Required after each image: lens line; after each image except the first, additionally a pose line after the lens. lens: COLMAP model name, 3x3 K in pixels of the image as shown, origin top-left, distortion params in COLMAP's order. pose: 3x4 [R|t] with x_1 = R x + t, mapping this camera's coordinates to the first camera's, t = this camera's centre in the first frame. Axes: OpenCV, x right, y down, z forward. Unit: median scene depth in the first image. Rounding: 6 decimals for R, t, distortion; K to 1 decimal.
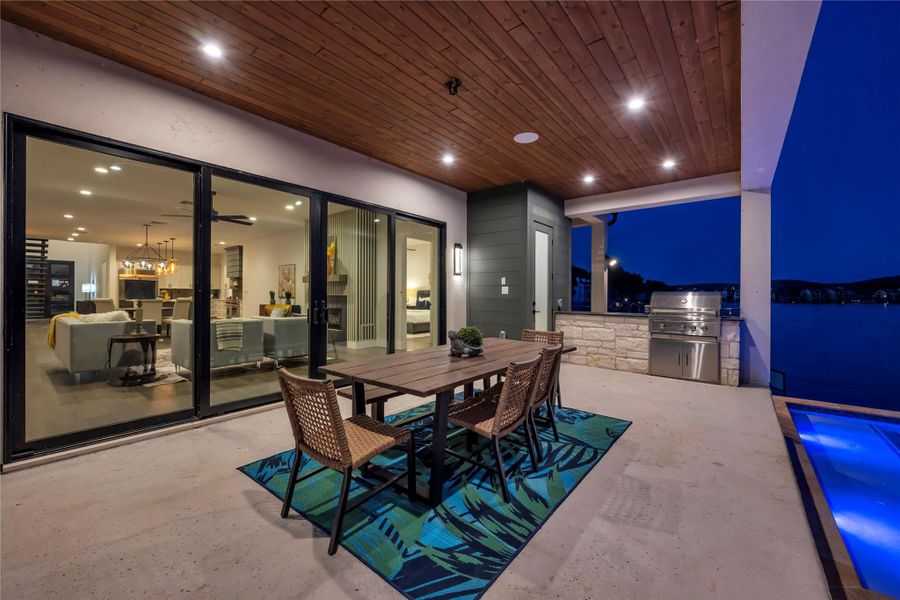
lens RADIAL K [[360.6, 0, 448.0], [0, 360.6, 296.4], [0, 0, 1]] dist [-0.001885, -0.000358]
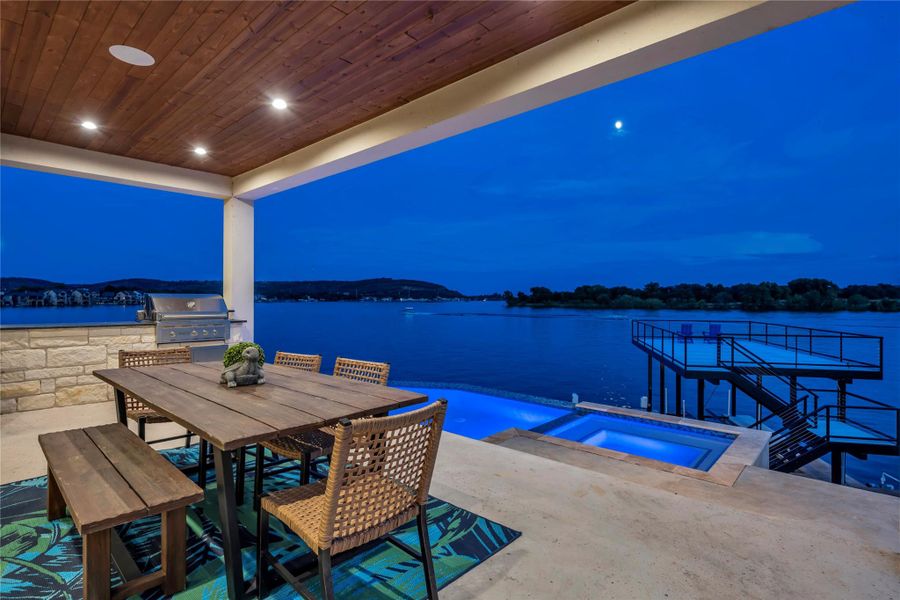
lens RADIAL K [[450.8, 0, 451.4], [0, 450.8, 302.6], [0, 0, 1]] dist [0.003235, 0.000921]
pose [[0.047880, -0.011142, 0.998791, -0.549724], [0.002817, 0.999935, 0.011020, -0.001790], [-0.998849, 0.002286, 0.047908, 0.369524]]
